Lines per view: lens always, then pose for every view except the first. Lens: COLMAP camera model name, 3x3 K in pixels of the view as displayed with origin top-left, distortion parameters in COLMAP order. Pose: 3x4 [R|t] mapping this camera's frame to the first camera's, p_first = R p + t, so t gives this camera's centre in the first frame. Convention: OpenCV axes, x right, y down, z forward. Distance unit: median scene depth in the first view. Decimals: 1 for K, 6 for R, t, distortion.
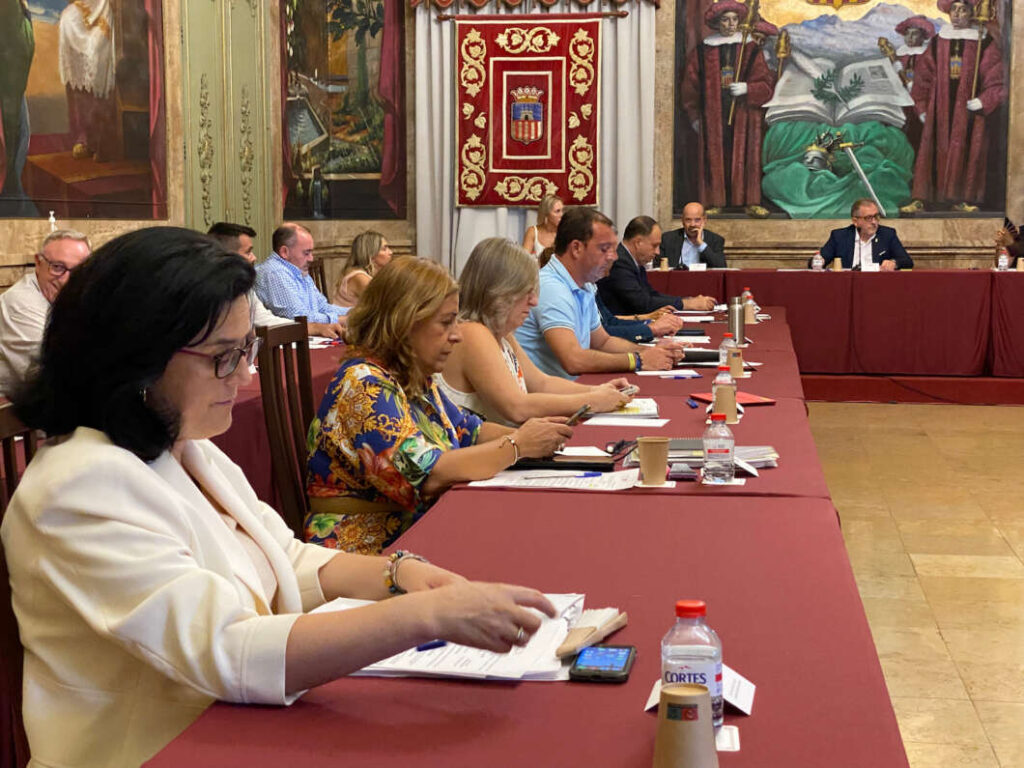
lens RADIAL K [[1677.4, 0, 512.0], [0, 1677.4, 384.0], [0, 0, 1]] dist [0.042162, -0.029566]
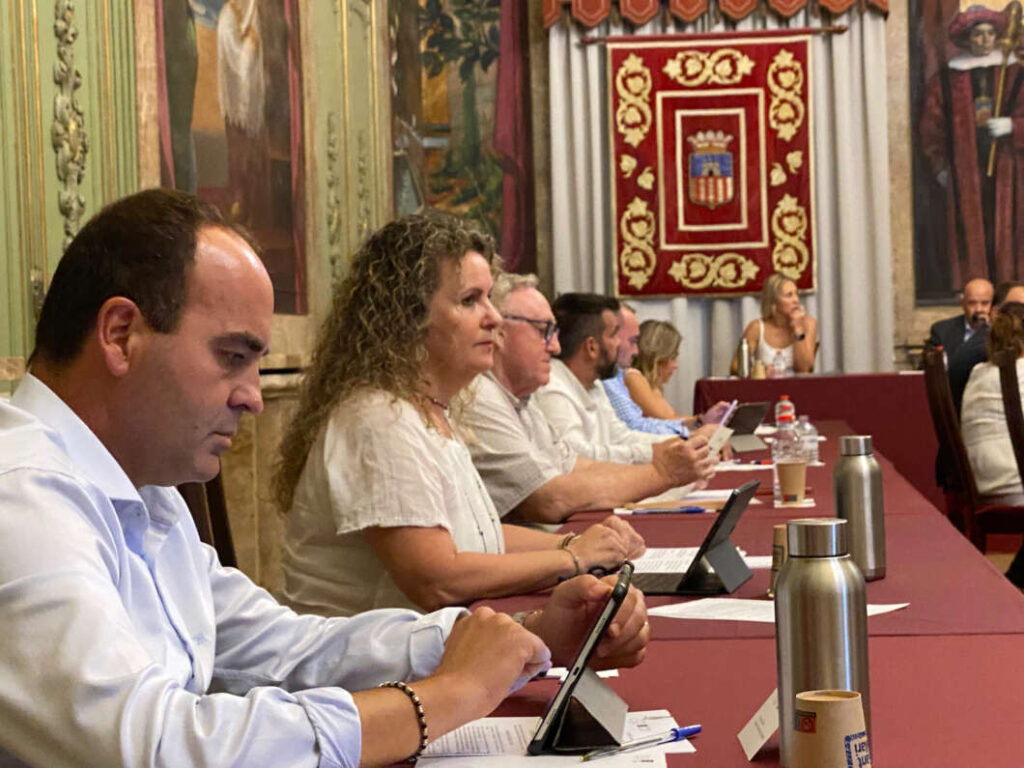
lens RADIAL K [[2215.5, 0, 512.0], [0, 2215.5, 384.0], [0, 0, 1]] dist [-0.097570, 0.480870]
pose [[0.998329, -0.031238, 0.048607, -0.125883], [0.035140, 0.996044, -0.081624, 0.006361], [-0.045865, 0.083196, 0.995477, 0.064710]]
